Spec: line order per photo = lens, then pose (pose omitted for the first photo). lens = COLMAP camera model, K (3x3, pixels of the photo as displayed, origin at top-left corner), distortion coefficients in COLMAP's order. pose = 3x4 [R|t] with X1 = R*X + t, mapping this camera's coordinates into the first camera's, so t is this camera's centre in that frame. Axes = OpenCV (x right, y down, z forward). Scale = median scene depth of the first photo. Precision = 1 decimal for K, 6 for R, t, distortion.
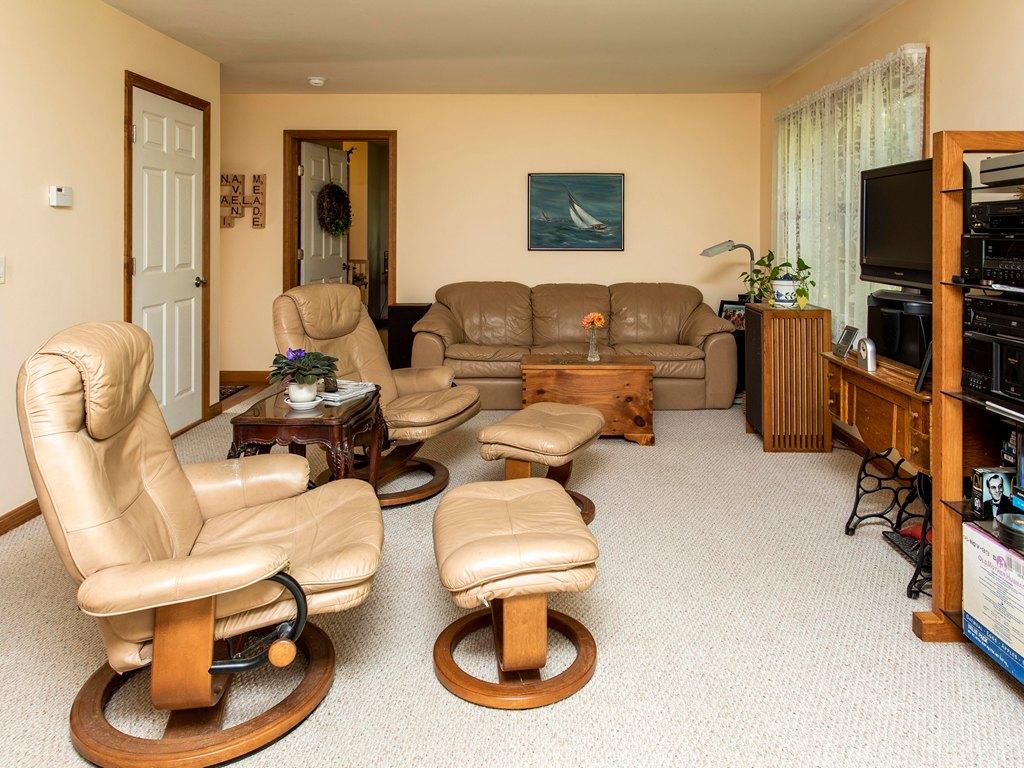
lens RADIAL K [[728.1, 0, 513.4], [0, 728.1, 407.8], [0, 0, 1]] dist [0.003251, 0.000954]
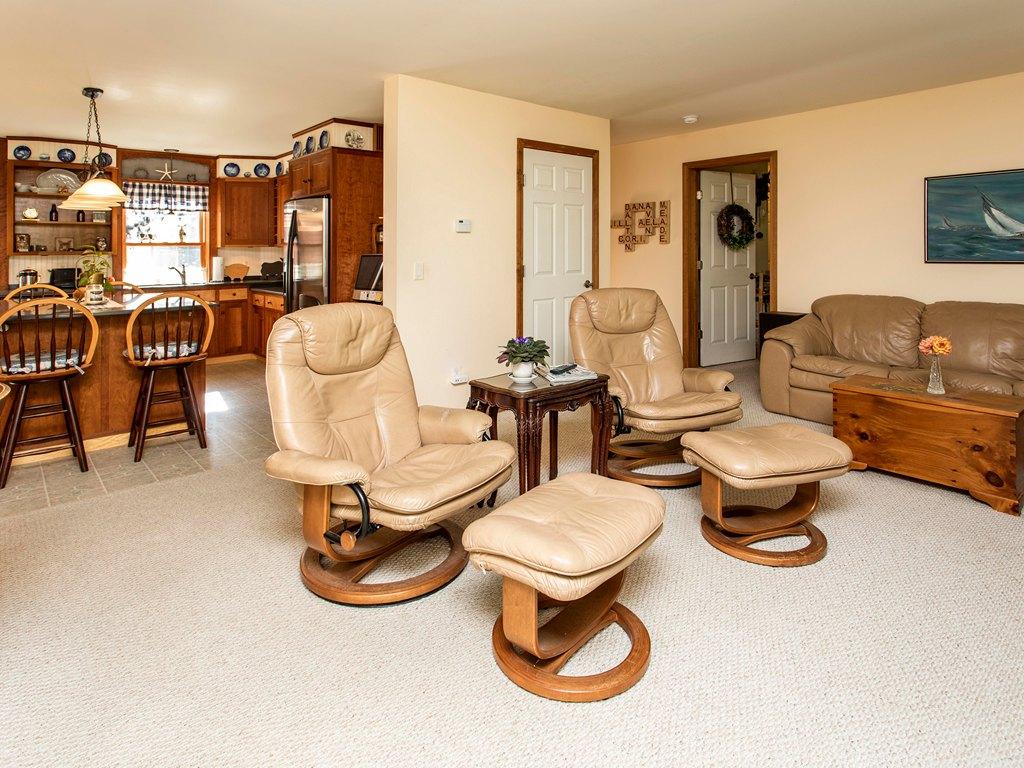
lens RADIAL K [[579.6, 0, 506.2], [0, 579.6, 367.9], [0, 0, 1]] dist [0.002504, 0.001143]
pose [[0.655613, 0.141397, -0.741740, 0.252932], [-0.166100, 0.985256, 0.041004, -0.034850], [0.736602, 0.096320, 0.669433, 0.165924]]
